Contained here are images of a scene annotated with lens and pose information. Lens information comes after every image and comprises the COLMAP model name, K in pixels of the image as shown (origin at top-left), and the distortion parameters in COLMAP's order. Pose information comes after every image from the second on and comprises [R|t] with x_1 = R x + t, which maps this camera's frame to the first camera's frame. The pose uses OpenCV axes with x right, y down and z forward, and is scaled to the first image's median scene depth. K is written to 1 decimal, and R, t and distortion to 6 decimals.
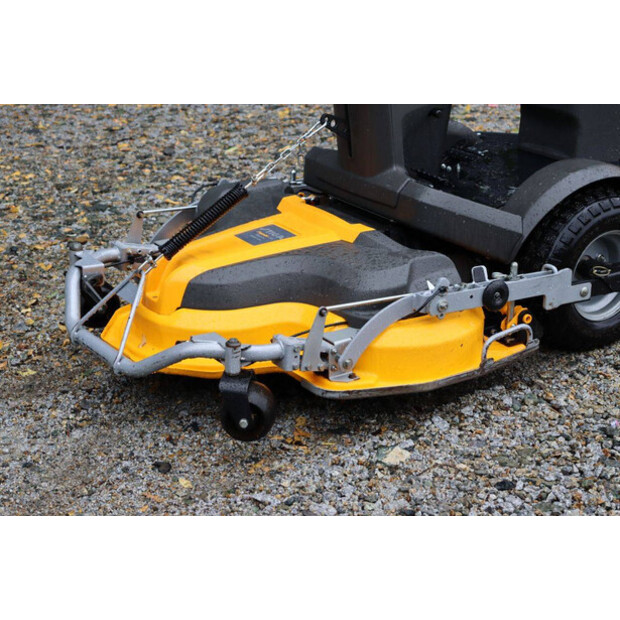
lens RADIAL K [[1393.9, 0, 310.2], [0, 1393.9, 304.6], [0, 0, 1]] dist [0.462014, 0.000000]
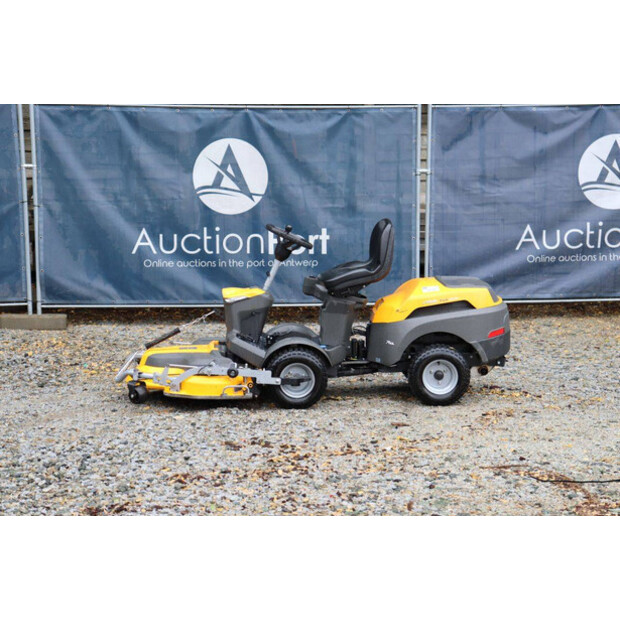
lens RADIAL K [[1334.1, 0, 326.8], [0, 1334.1, 305.1], [0, 0, 1]] dist [0.386902, 0.000000]
pose [[0.875610, 0.103362, -0.471830, 1.518567], [-0.209397, 0.961500, -0.177962, 0.295847], [0.435270, 0.254625, 0.863543, -1.247385]]
